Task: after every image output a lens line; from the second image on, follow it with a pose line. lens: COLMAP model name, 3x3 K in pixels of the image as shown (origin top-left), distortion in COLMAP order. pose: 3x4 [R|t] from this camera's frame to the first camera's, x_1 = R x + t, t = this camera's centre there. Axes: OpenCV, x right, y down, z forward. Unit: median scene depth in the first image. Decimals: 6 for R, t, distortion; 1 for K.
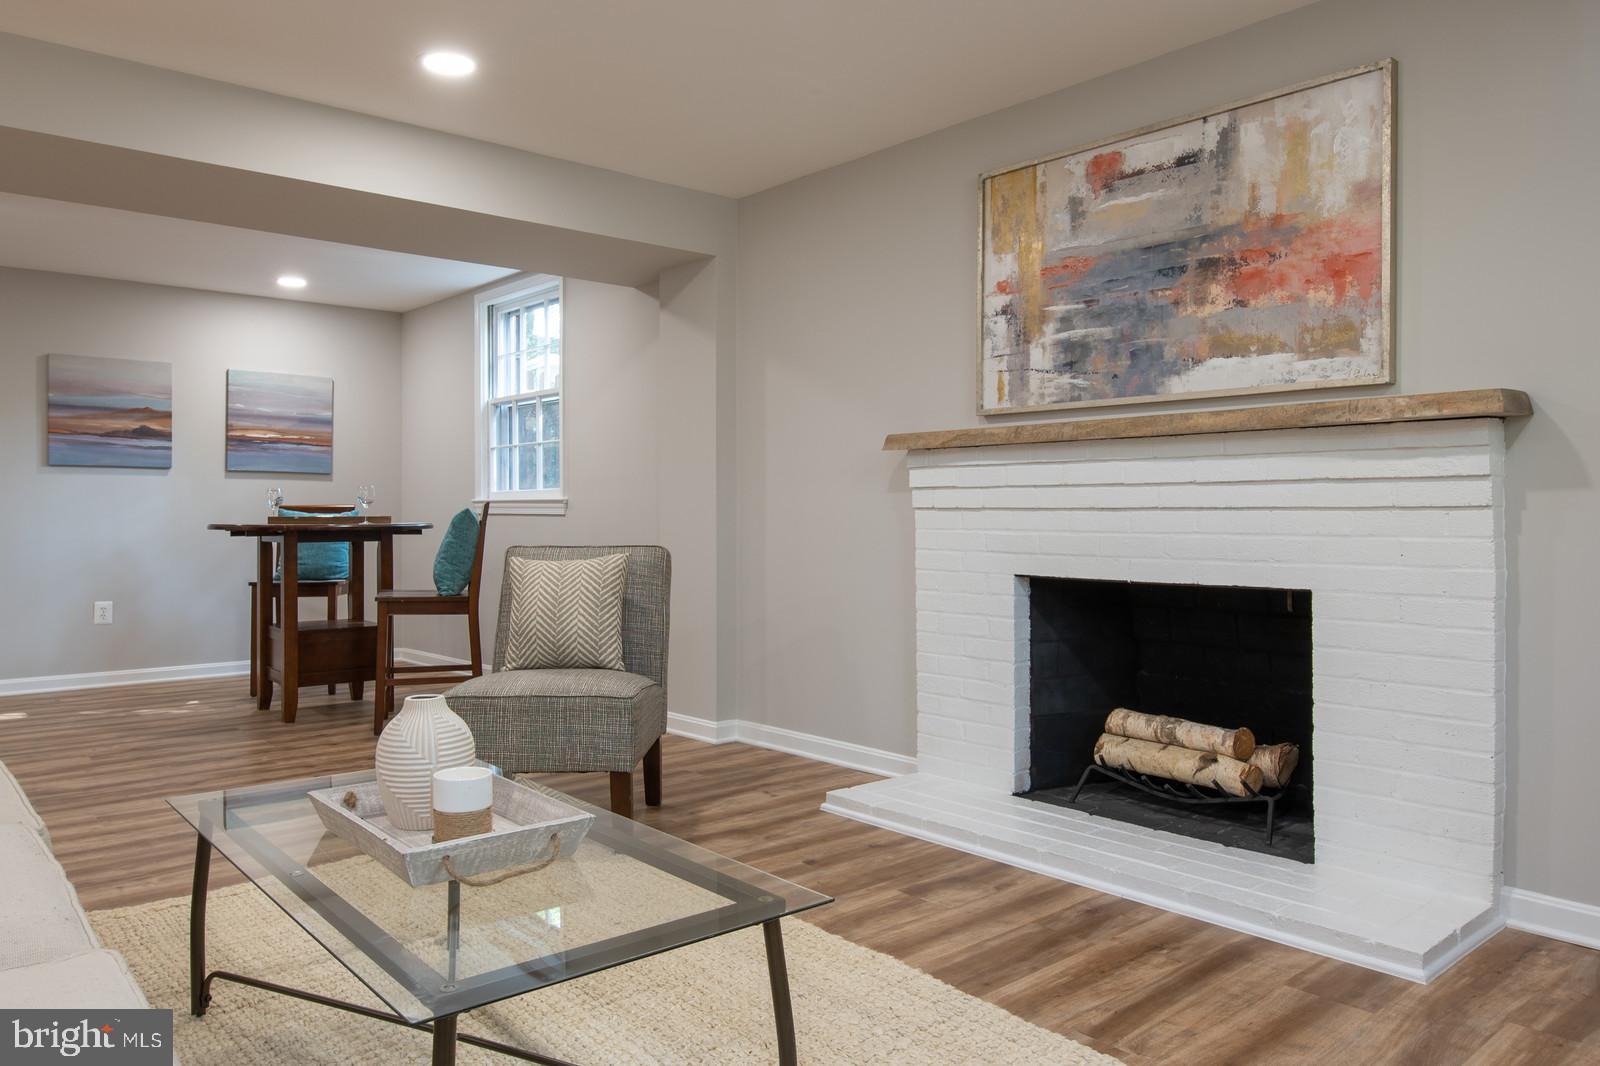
lens RADIAL K [[1164.5, 0, 797.0], [0, 1164.5, 504.2], [0, 0, 1]] dist [-0.008411, -0.002385]
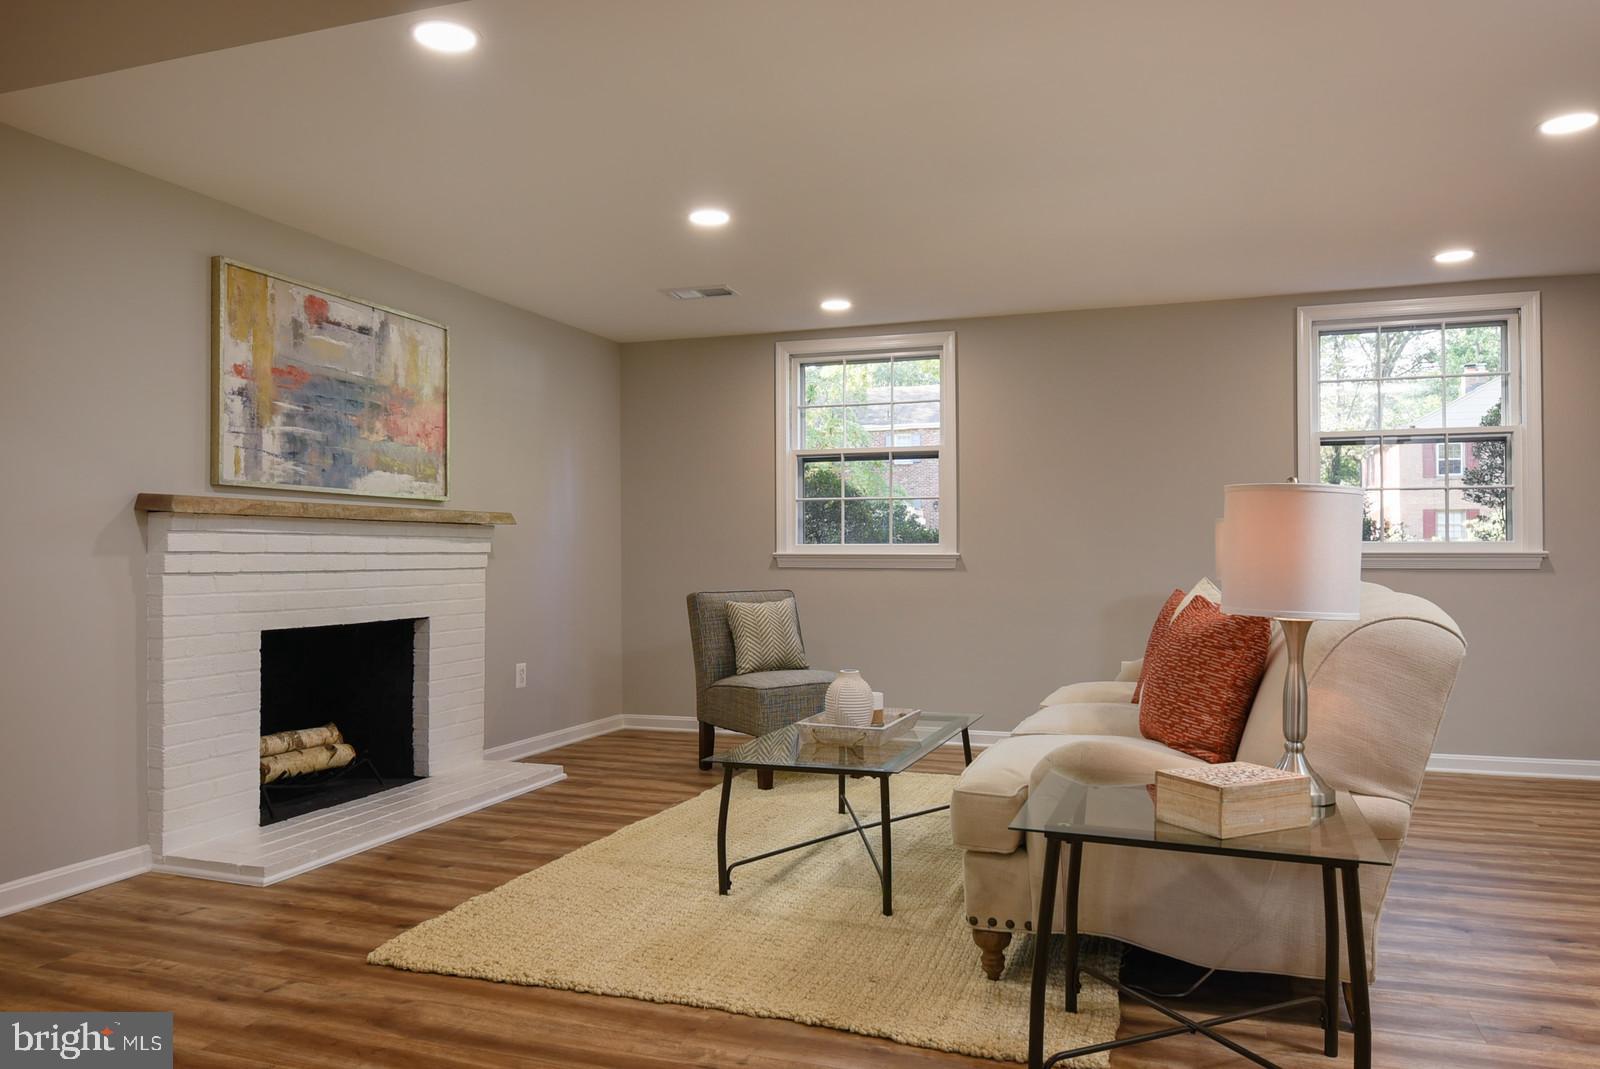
lens RADIAL K [[1172.3, 0, 800.0], [0, 1172.3, 534.5], [0, 0, 1]] dist [-0.013980, -0.004205]
pose [[-0.513813, 0.019328, 0.857685, -1.188487], [0.000146, 0.999748, -0.022442, -0.008319], [-0.857902, -0.011406, -0.513686, 1.275160]]
